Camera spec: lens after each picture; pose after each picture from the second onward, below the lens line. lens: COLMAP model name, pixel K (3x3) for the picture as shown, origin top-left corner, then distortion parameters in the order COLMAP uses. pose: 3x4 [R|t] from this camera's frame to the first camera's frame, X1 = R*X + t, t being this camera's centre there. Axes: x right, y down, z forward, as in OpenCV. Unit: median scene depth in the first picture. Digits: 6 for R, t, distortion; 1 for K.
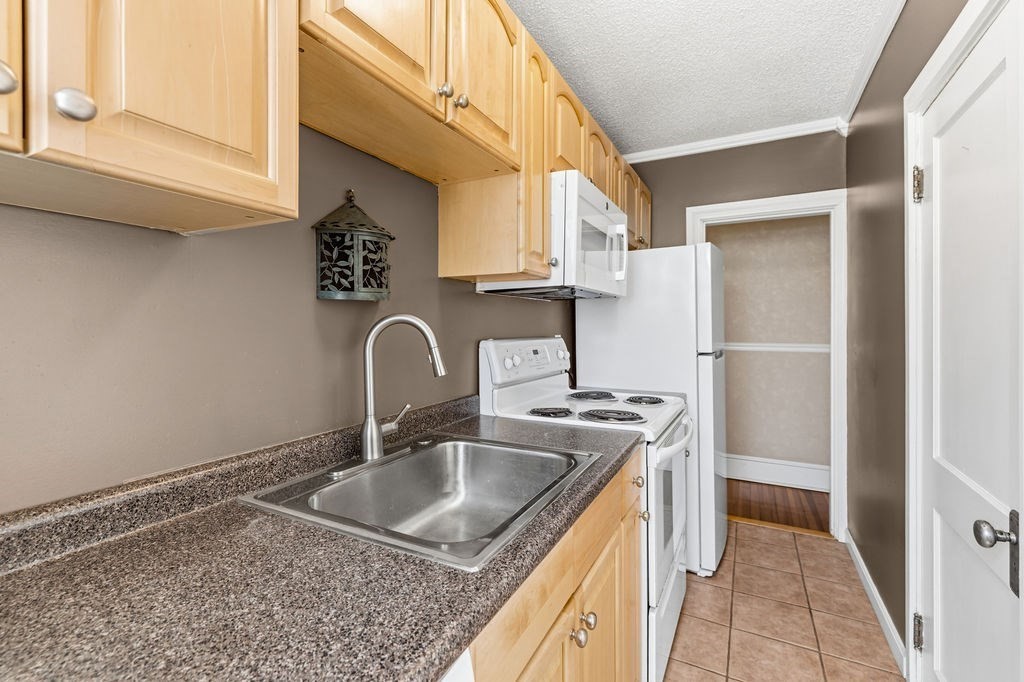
lens RADIAL K [[443.4, 0, 502.5], [0, 443.4, 318.8], [0, 0, 1]] dist [-0.000961, -0.000122]
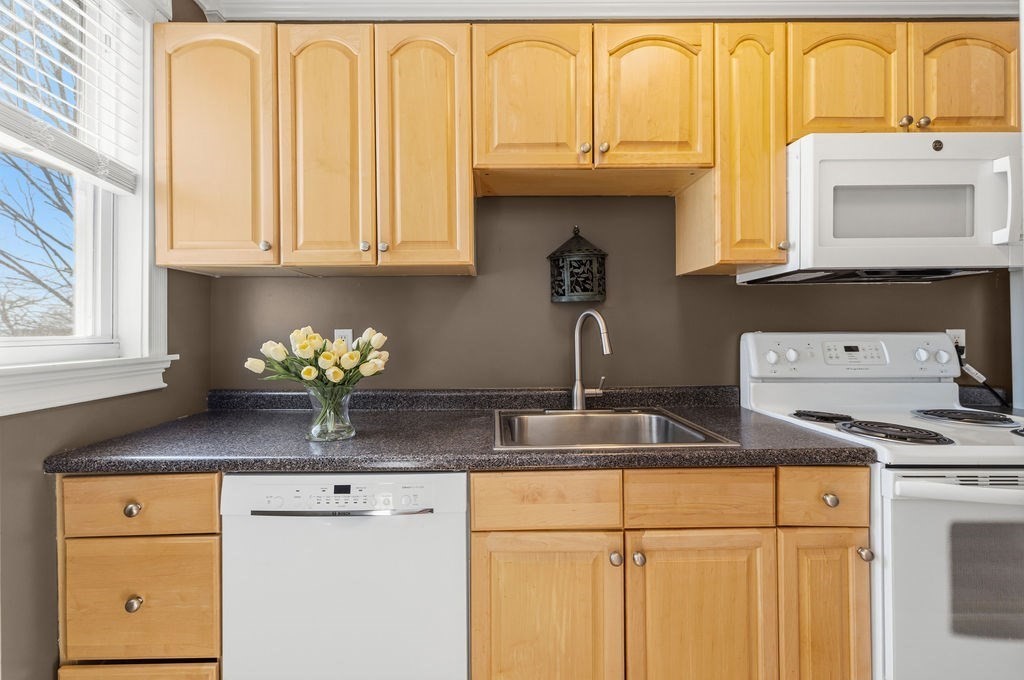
lens RADIAL K [[443.4, 0, 502.5], [0, 443.4, 317.8], [0, 0, 1]] dist [-0.000961, -0.000122]
pose [[0.496010, -0.027773, -0.867872, 0.836241], [0.021073, 0.999579, -0.019944, 0.036666], [0.868061, -0.008396, 0.496387, 0.064423]]
